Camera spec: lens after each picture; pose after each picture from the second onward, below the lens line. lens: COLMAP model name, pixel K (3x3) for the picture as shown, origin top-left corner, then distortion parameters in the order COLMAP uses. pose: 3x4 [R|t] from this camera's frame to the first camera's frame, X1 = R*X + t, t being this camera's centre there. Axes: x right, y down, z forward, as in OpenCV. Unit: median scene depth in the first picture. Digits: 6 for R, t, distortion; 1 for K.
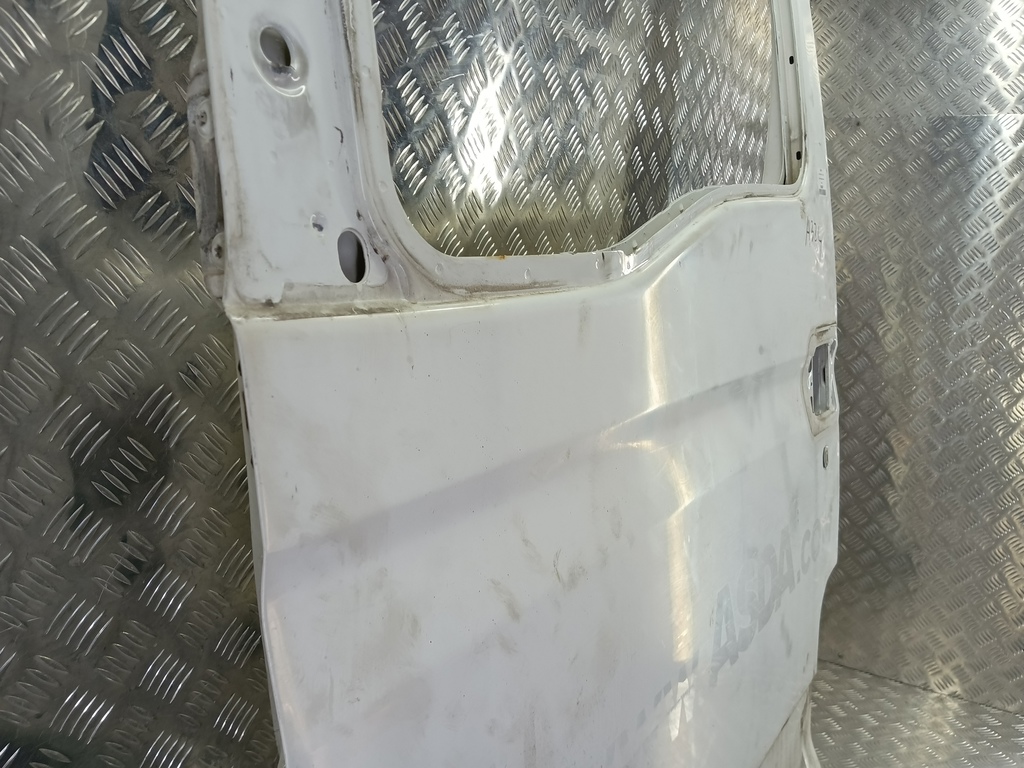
lens RADIAL K [[837.1, 0, 510.2], [0, 837.1, 385.1], [0, 0, 1]] dist [0.052258, 0.001920]
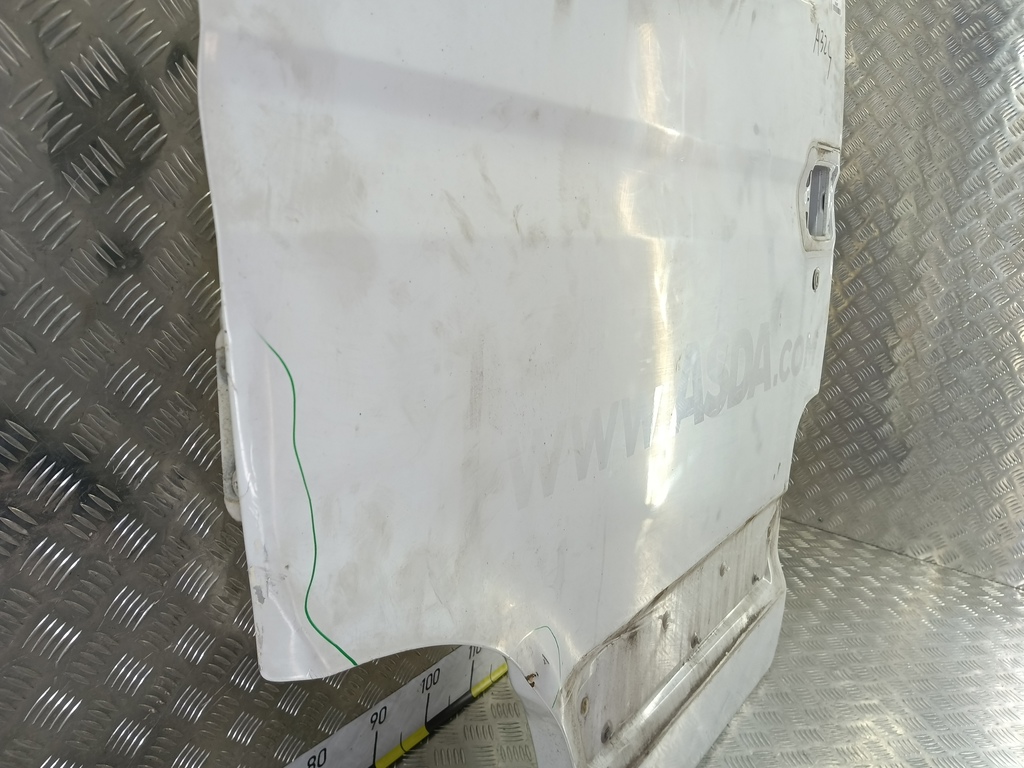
lens RADIAL K [[805.1, 0, 512.0], [0, 805.1, 384.0], [0, 0, 1]] dist [0.144962, -0.163994]
pose [[0.997689, 0.063357, -0.024536, 0.042849], [-0.061832, 0.996364, 0.058612, 0.177605], [0.028161, -0.056960, 0.997979, 0.001075]]
